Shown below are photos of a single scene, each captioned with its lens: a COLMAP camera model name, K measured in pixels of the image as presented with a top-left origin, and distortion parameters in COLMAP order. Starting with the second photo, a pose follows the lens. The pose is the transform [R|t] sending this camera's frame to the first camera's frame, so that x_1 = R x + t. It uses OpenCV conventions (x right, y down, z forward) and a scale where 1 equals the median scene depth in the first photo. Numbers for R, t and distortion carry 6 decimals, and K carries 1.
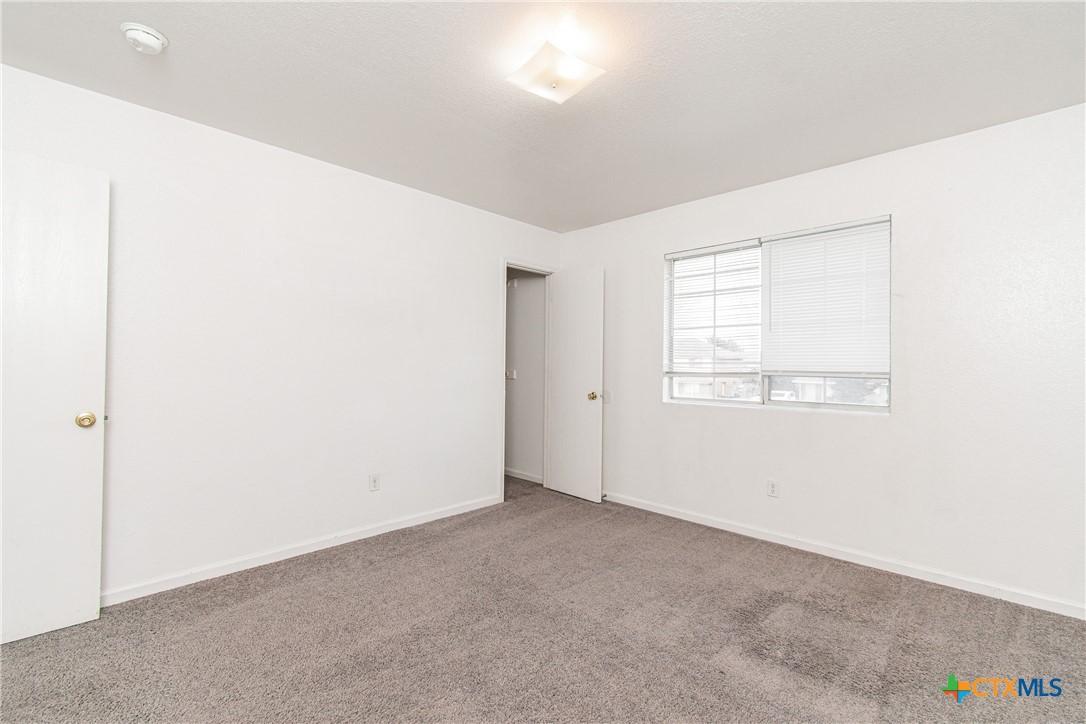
lens RADIAL K [[480.7, 0, 539.8], [0, 480.7, 358.9], [0, 0, 1]] dist [0.000144, -0.000072]
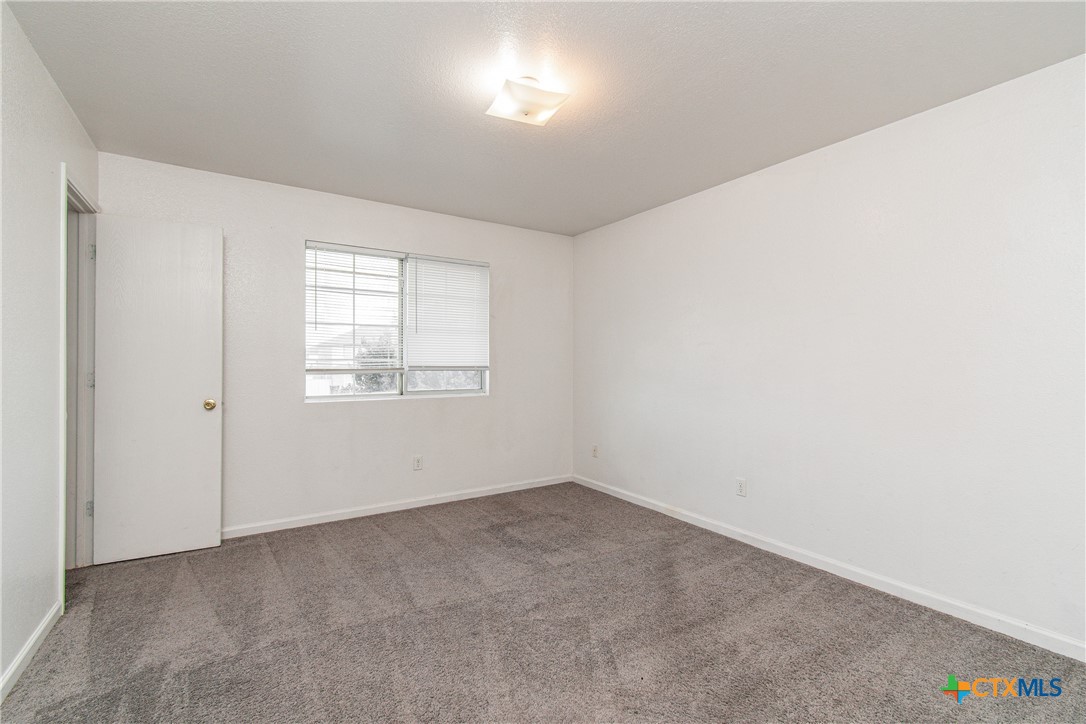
lens RADIAL K [[480.7, 0, 539.8], [0, 480.7, 358.9], [0, 0, 1]] dist [0.000144, -0.000072]
pose [[0.212098, 0.000347, 0.977248, -0.558681], [-0.009635, 0.999952, 0.001736, 0.001186], [-0.977201, -0.009784, 0.212092, 0.389792]]
